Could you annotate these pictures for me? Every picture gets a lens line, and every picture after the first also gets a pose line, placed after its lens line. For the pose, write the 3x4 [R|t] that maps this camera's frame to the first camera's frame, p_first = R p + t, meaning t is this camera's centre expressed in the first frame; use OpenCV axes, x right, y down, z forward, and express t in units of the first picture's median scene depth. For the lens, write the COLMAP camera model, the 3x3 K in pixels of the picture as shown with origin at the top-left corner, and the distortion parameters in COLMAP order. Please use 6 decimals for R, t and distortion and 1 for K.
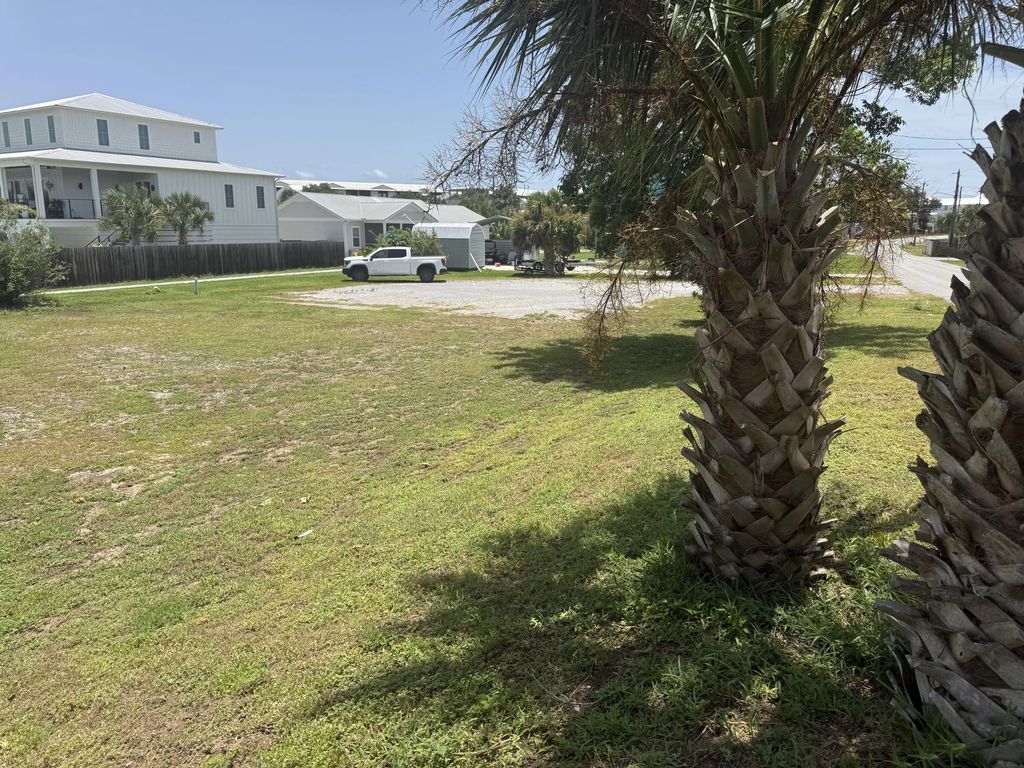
lens RADIAL K [[723.2, 0, 527.9], [0, 723.2, 405.4], [0, 0, 1]] dist [0.067130, -0.123900]
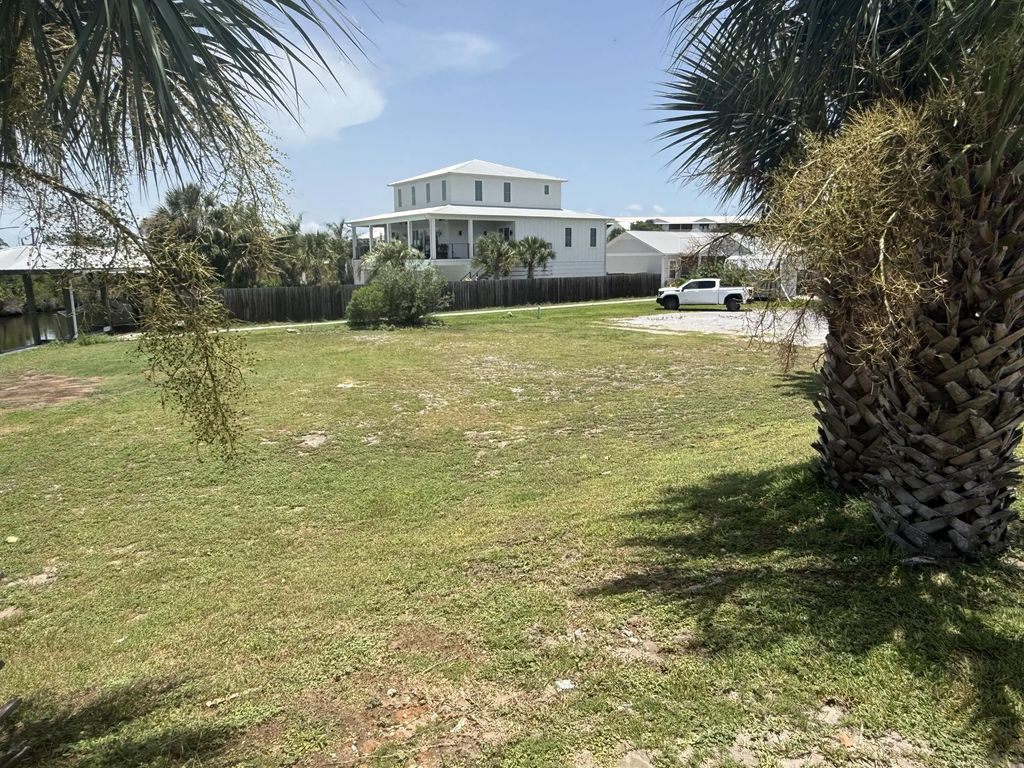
lens RADIAL K [[733.0, 0, 512.0], [0, 733.0, 384.0], [0, 0, 1]] dist [-0.008422, -0.000310]
pose [[0.901635, 0.056744, -0.428760, 0.040742], [-0.084890, 0.995291, -0.046793, 0.017692], [0.424085, 0.078588, 0.902206, -0.119747]]
